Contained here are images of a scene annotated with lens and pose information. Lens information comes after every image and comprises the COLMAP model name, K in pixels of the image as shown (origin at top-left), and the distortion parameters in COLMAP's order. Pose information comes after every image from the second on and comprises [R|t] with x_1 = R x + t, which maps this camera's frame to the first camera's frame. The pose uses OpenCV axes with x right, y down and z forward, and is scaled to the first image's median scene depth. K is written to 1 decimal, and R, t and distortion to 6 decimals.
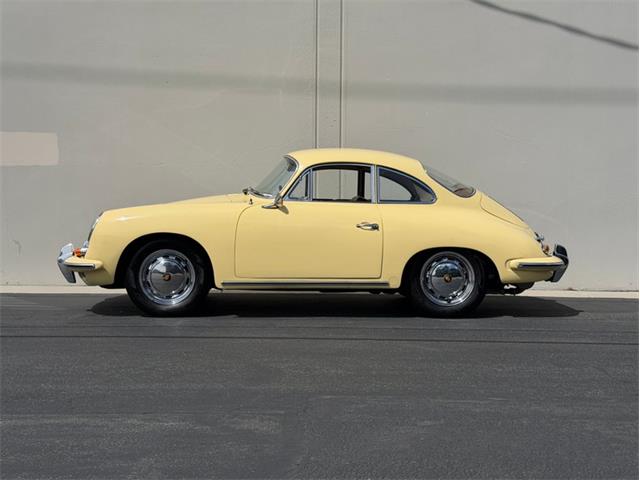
lens RADIAL K [[893.7, 0, 315.1], [0, 893.7, 242.8], [0, 0, 1]] dist [0.123294, 0.000000]
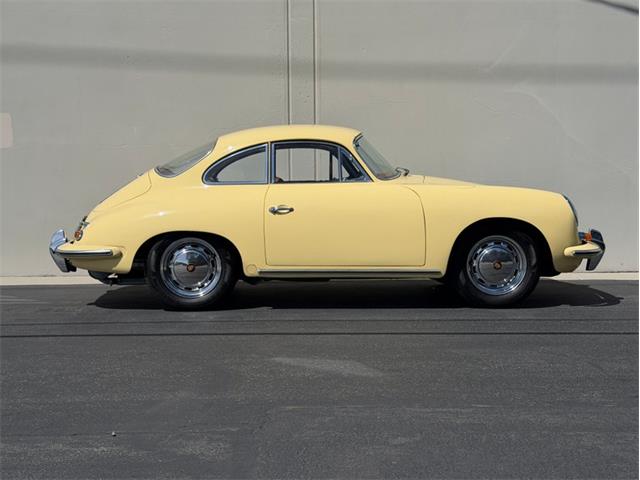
lens RADIAL K [[893.7, 0, 323.1], [0, 893.7, 237.3], [0, 0, 1]] dist [0.123294, 0.000000]
pose [[0.999603, -0.016708, 0.022673, 0.031945], [0.016311, 0.999712, 0.017611, -0.010979], [-0.022961, -0.017234, 0.999588, 0.133772]]
